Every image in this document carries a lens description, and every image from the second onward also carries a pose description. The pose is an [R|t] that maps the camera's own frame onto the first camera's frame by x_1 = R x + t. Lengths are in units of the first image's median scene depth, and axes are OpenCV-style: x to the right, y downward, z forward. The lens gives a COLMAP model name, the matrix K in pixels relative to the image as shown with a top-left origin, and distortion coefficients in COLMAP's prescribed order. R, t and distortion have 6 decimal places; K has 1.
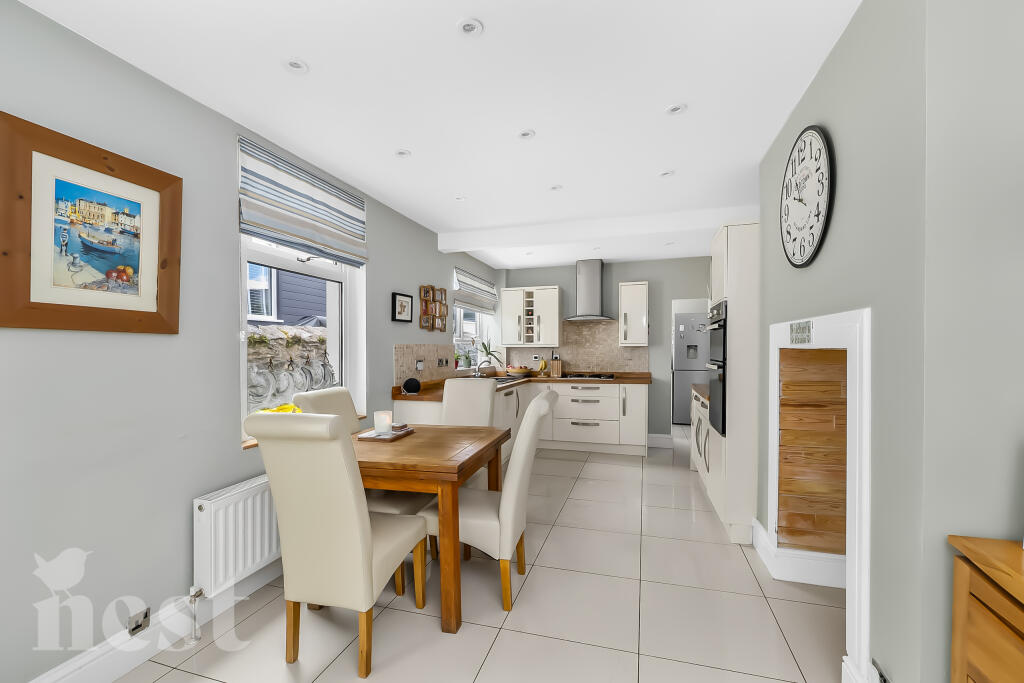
lens RADIAL K [[432.9, 0, 509.9], [0, 432.9, 346.4], [0, 0, 1]] dist [-0.002133, 0.000135]
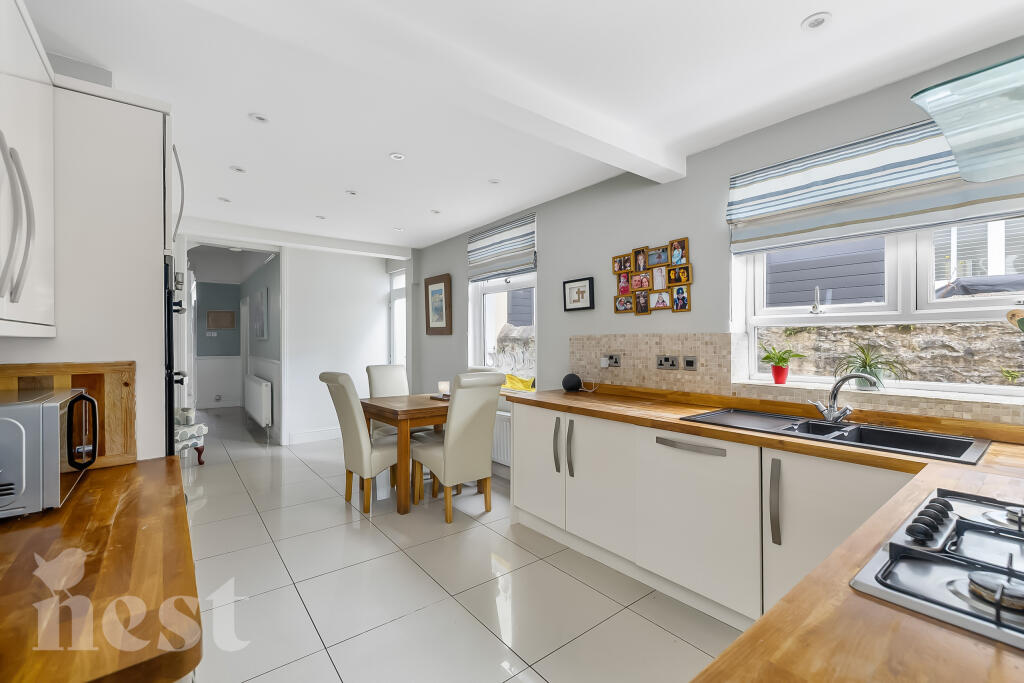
lens RADIAL K [[432.9, 0, 508.2], [0, 432.9, 341.5], [0, 0, 1]] dist [-0.002133, 0.000135]
pose [[-0.575536, 0.011148, -0.817700, 0.567530], [0.012507, 0.999910, 0.004829, 0.001889], [0.817681, -0.007448, -0.575624, 1.387291]]
